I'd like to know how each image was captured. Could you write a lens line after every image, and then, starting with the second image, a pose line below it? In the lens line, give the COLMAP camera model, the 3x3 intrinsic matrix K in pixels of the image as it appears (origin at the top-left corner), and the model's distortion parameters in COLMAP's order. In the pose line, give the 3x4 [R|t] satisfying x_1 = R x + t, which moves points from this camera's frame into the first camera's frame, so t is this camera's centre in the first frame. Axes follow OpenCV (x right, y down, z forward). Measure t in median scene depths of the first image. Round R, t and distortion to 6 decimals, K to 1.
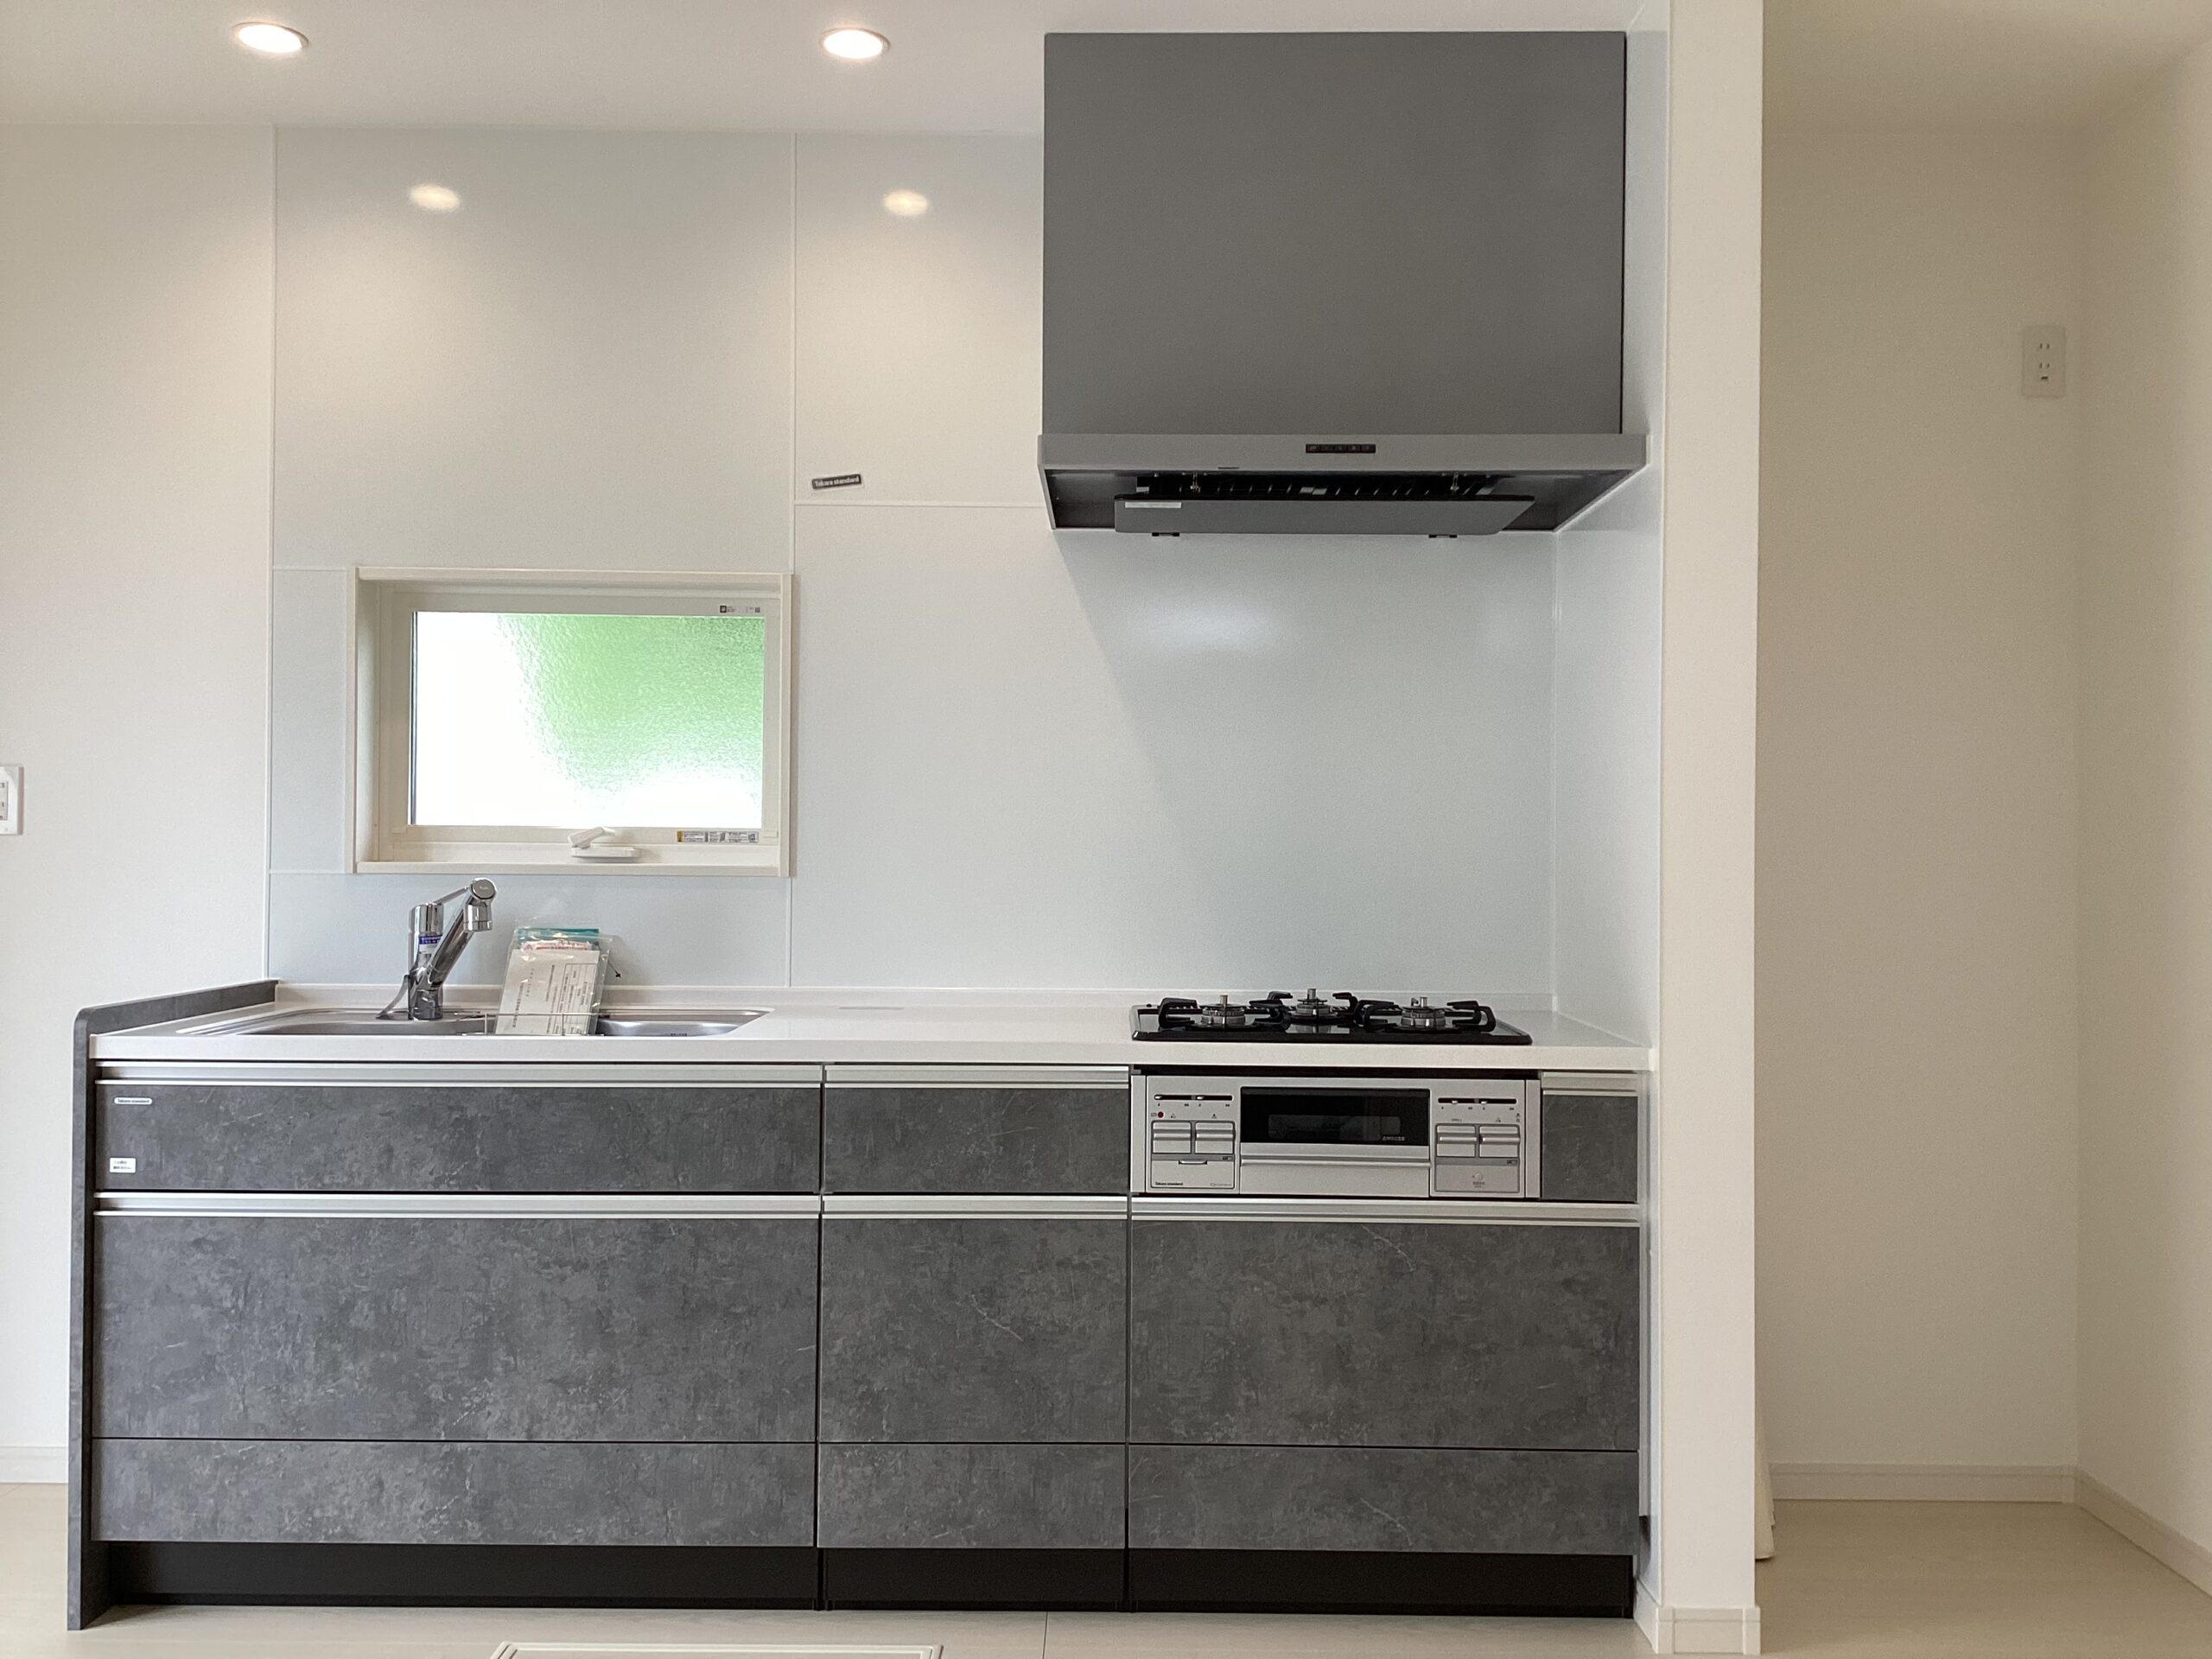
lens RADIAL K [[2011.5, 0, 1106.0], [0, 2011.5, 829.5], [0, 0, 1]] dist [0.160788, -0.360170]
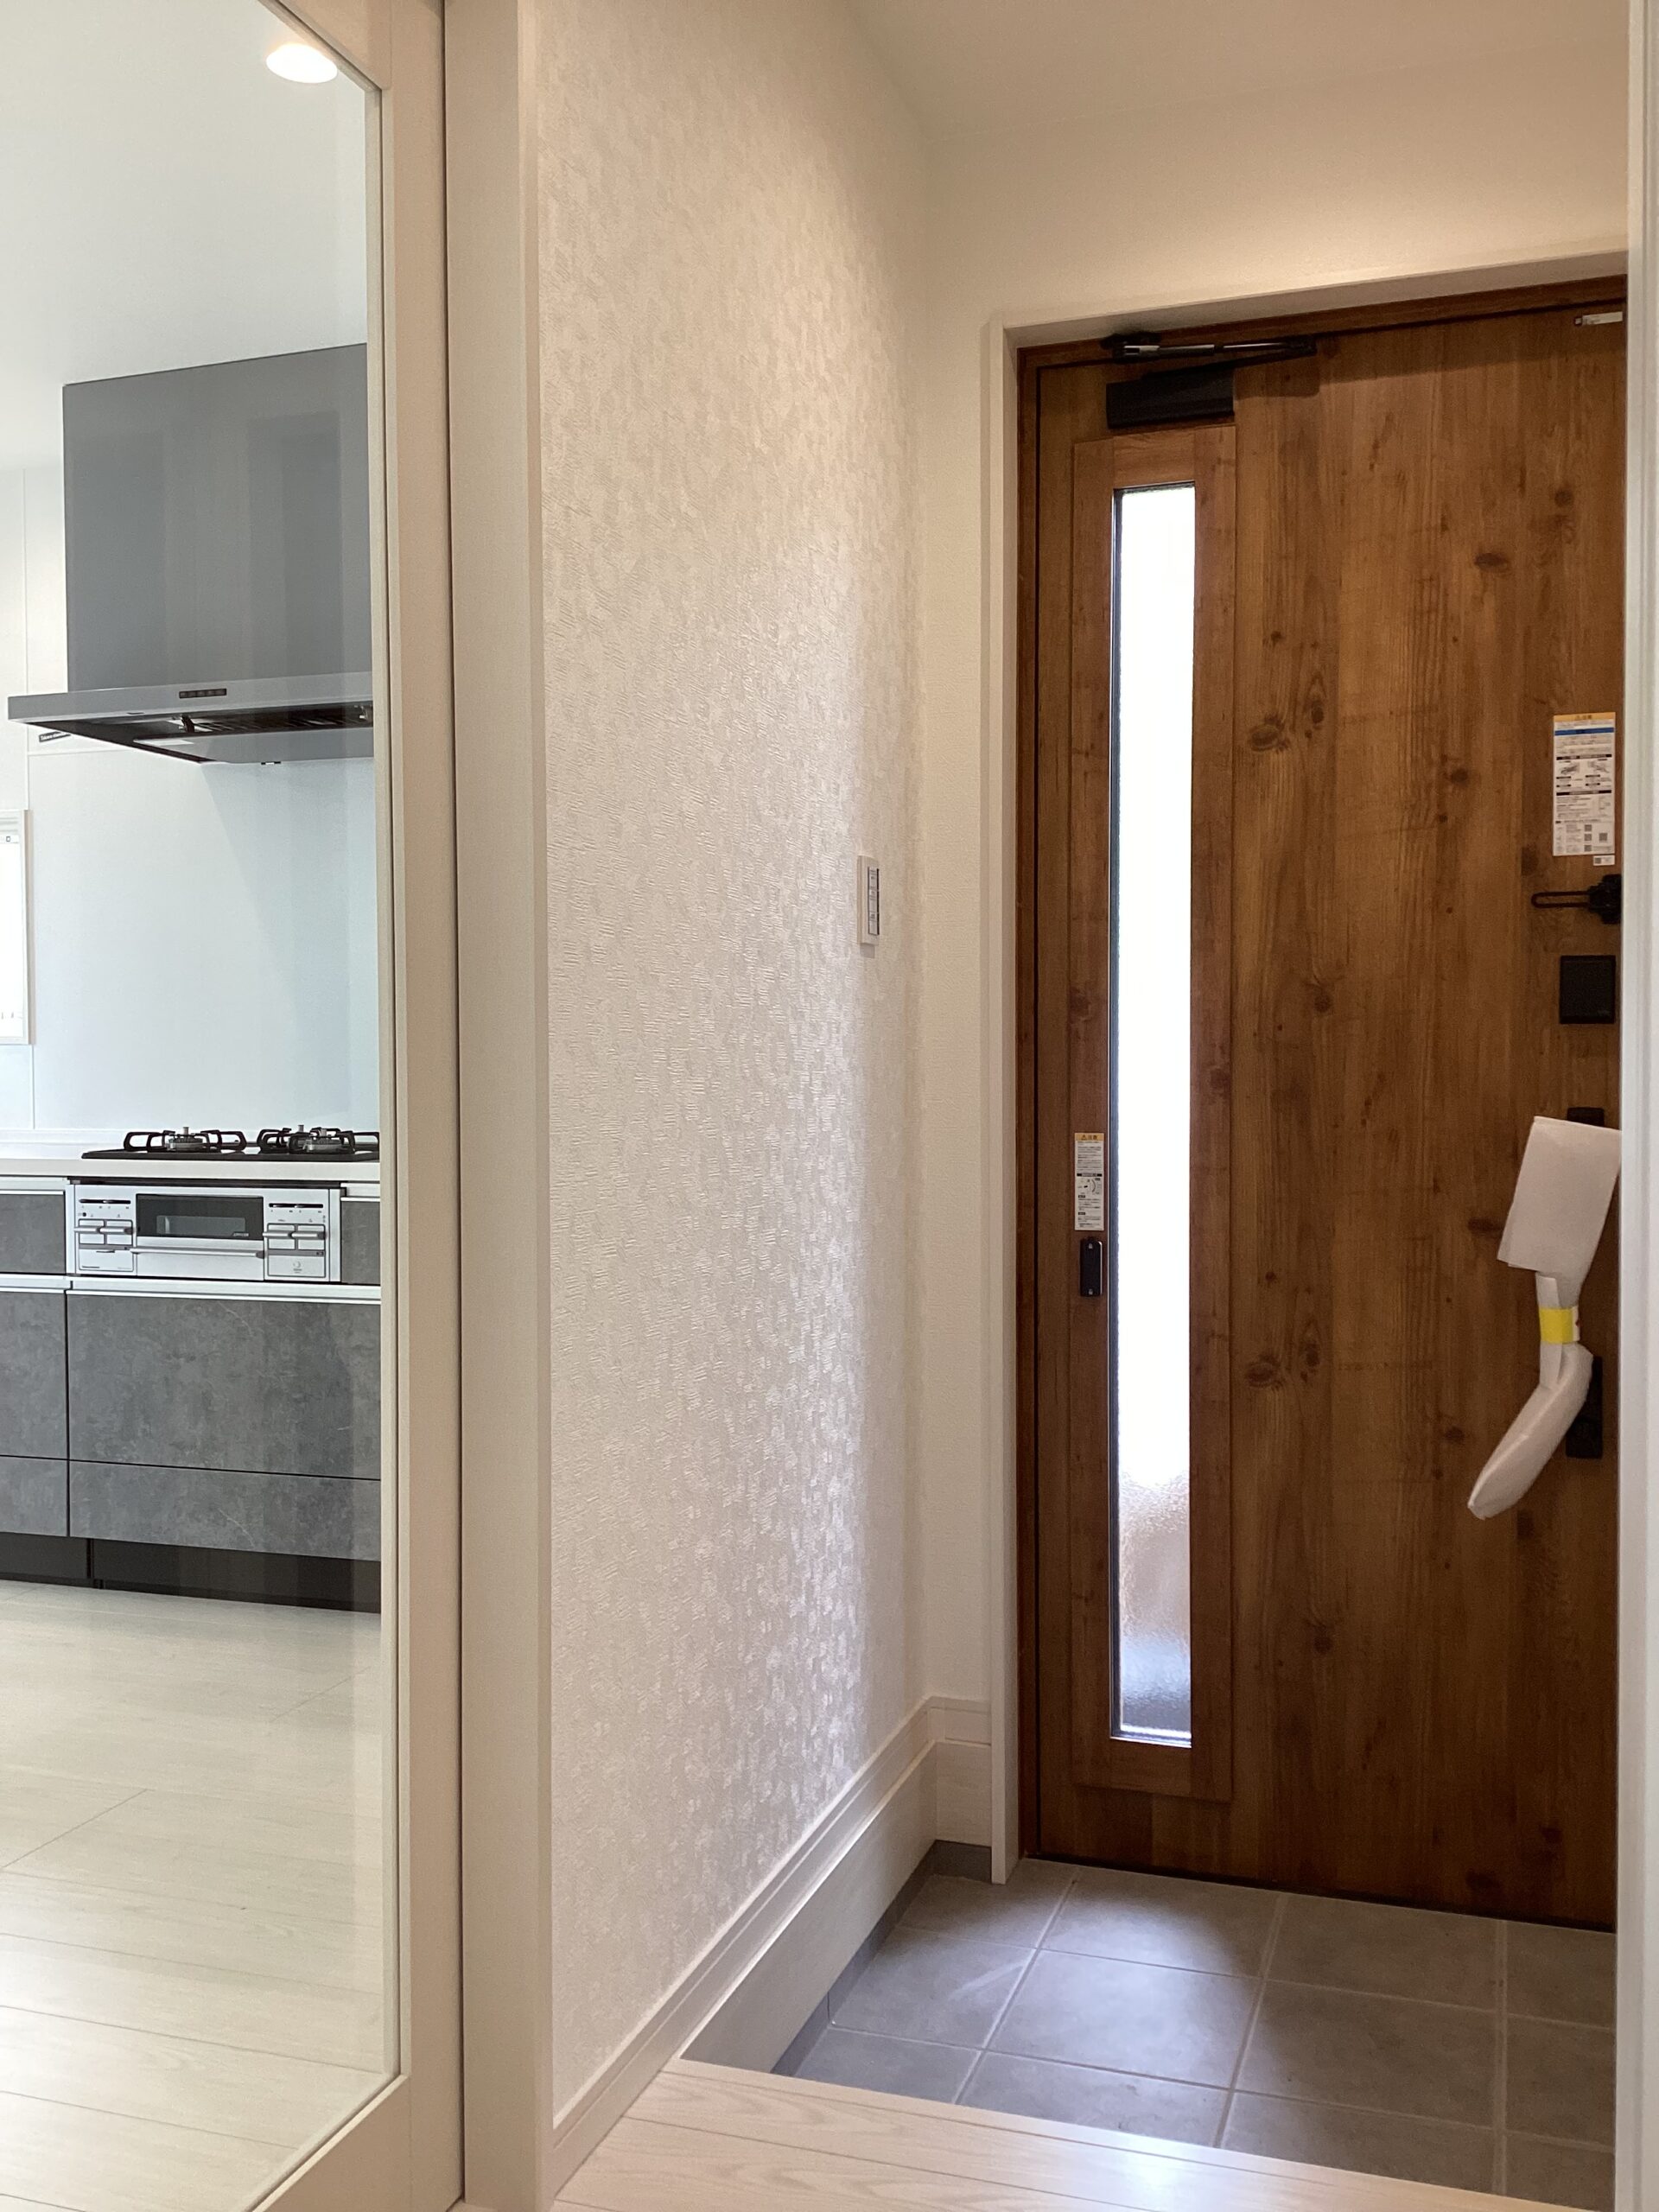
lens RADIAL K [[2011.5, 0, 829.5], [0, 2011.5, 1106.0], [0, 0, 1]] dist [0.160788, -0.360170]
pose [[0.945821, -0.005769, -0.324637, 0.914706], [0.016752, 0.999378, 0.031045, 0.037918], [0.324256, -0.034801, 0.945329, -0.092640]]
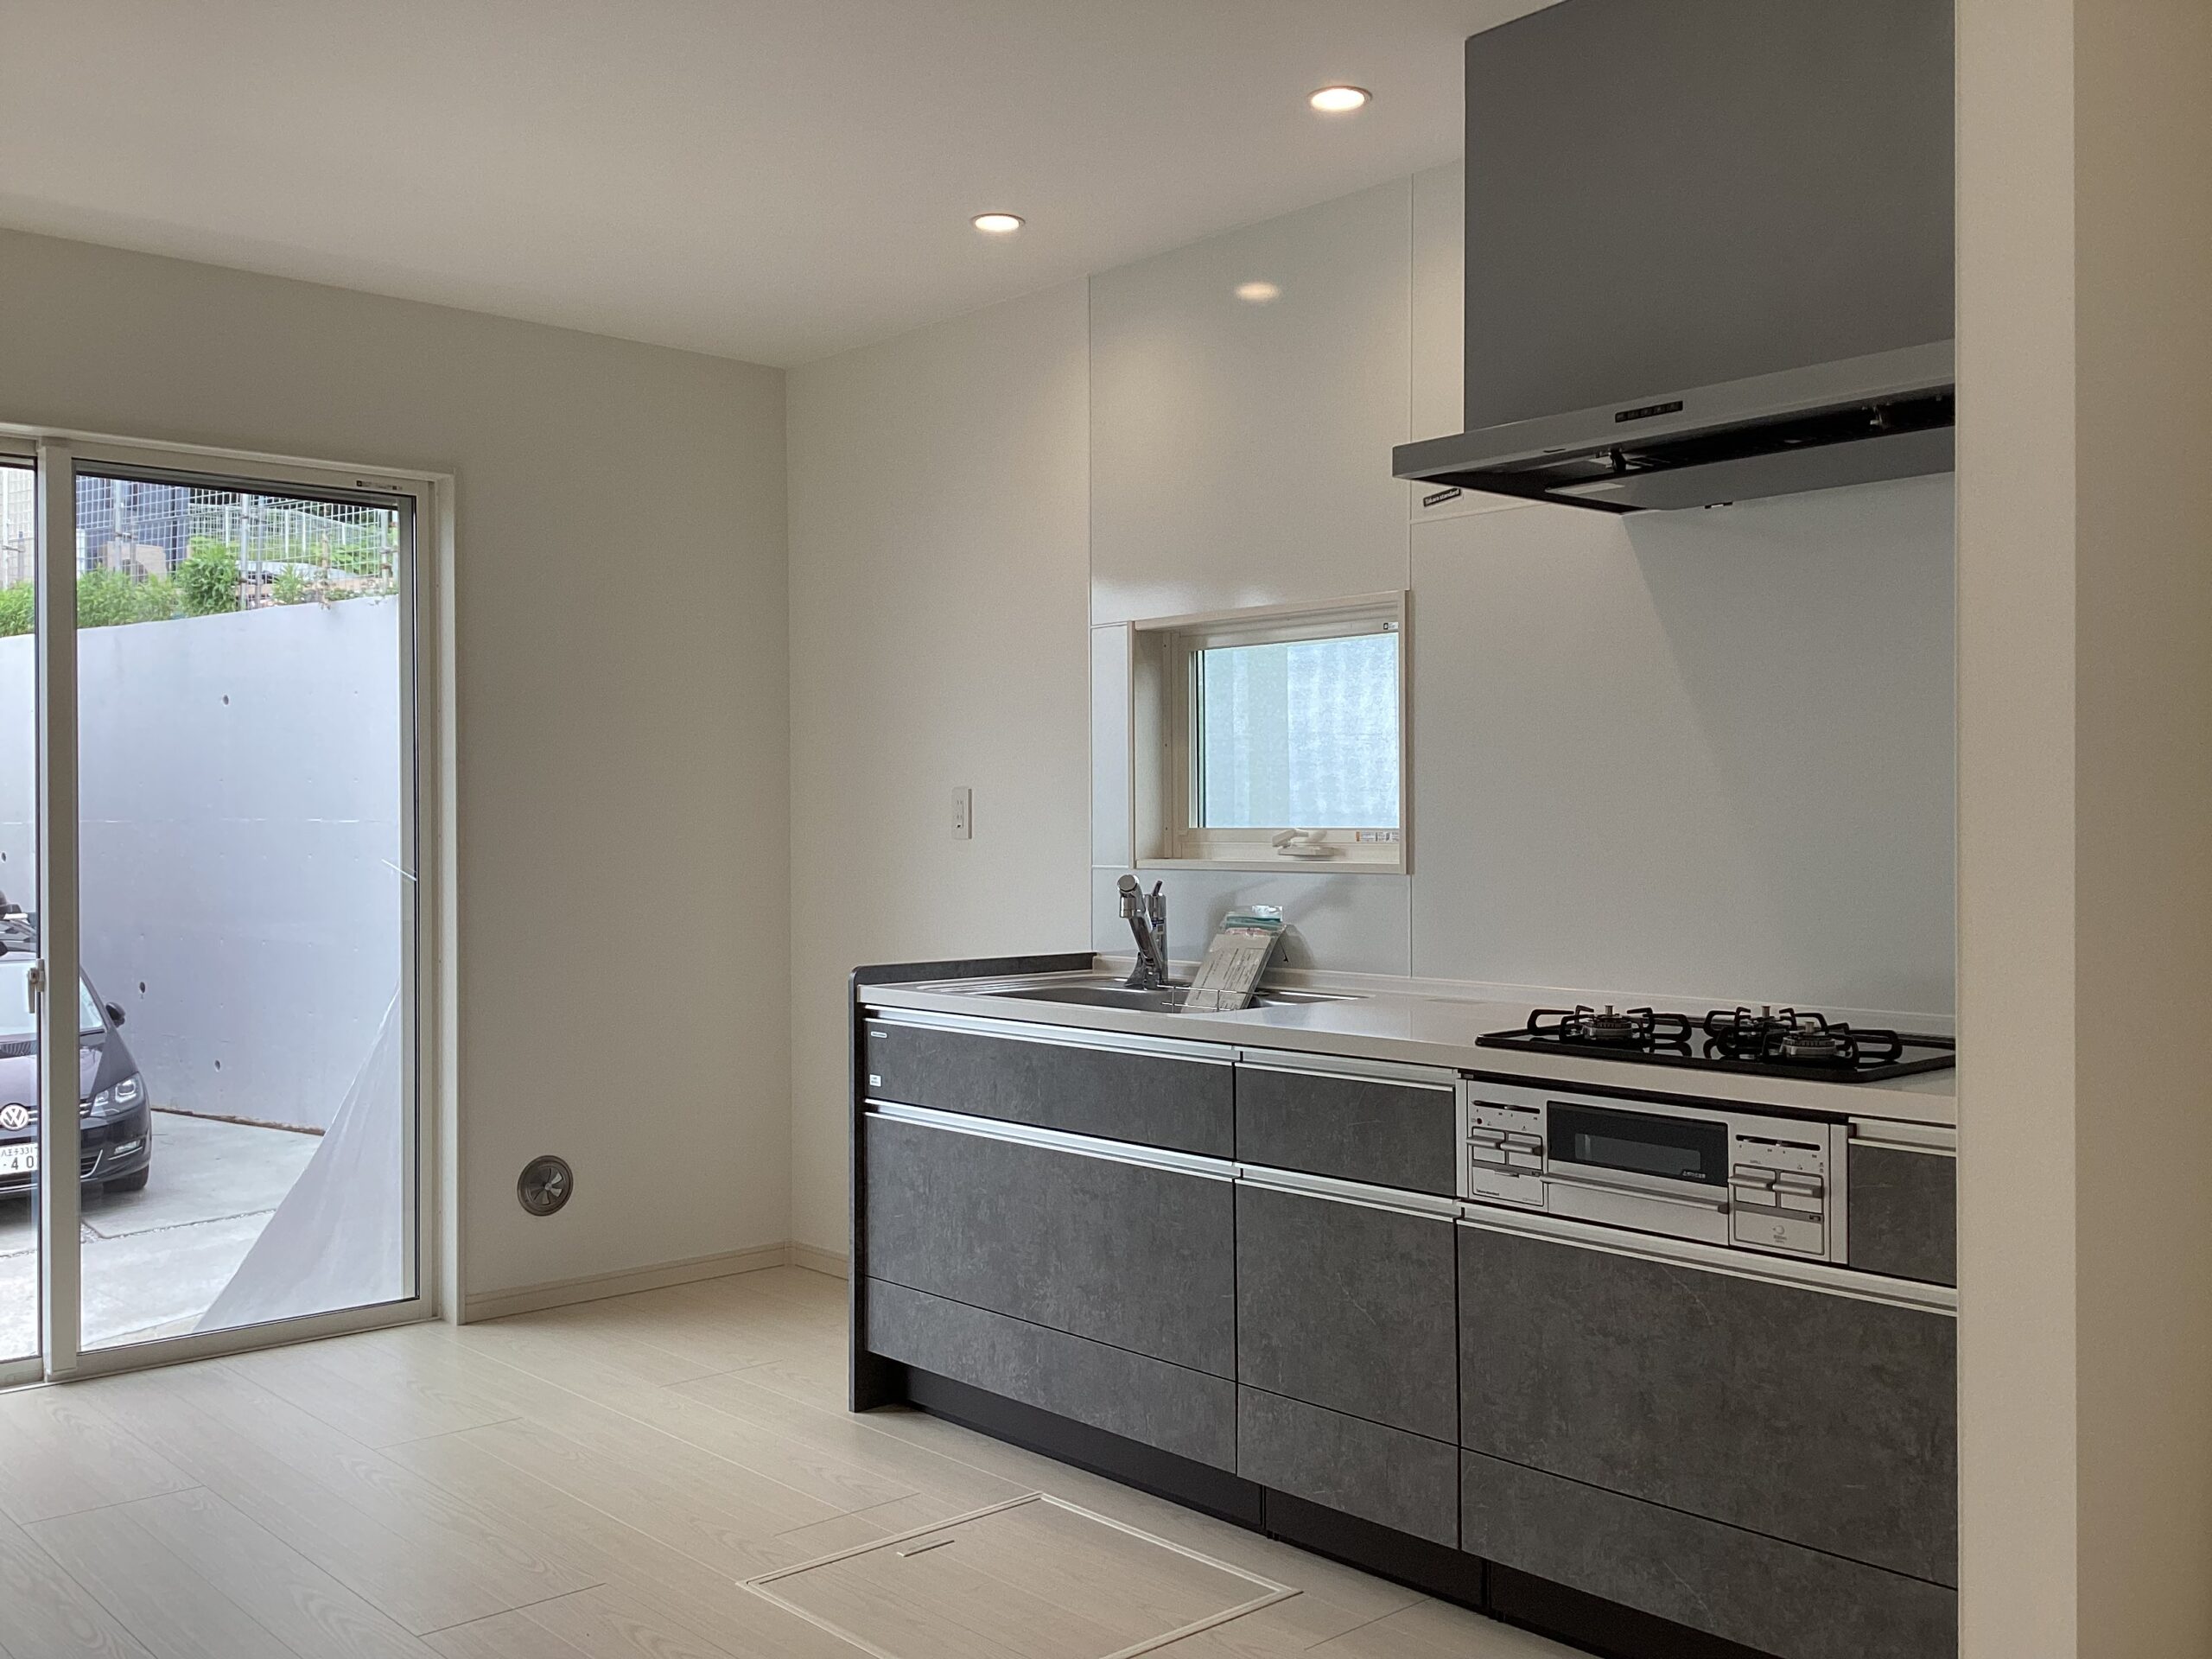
lens RADIAL K [[2011.5, 0, 1106.0], [0, 2011.5, 829.5], [0, 0, 1]] dist [0.160788, -0.360170]
pose [[0.664532, -0.009627, -0.747198, 0.646745], [0.017346, 0.999846, 0.002545, -0.006875], [0.747059, -0.014652, 0.664596, 0.208635]]
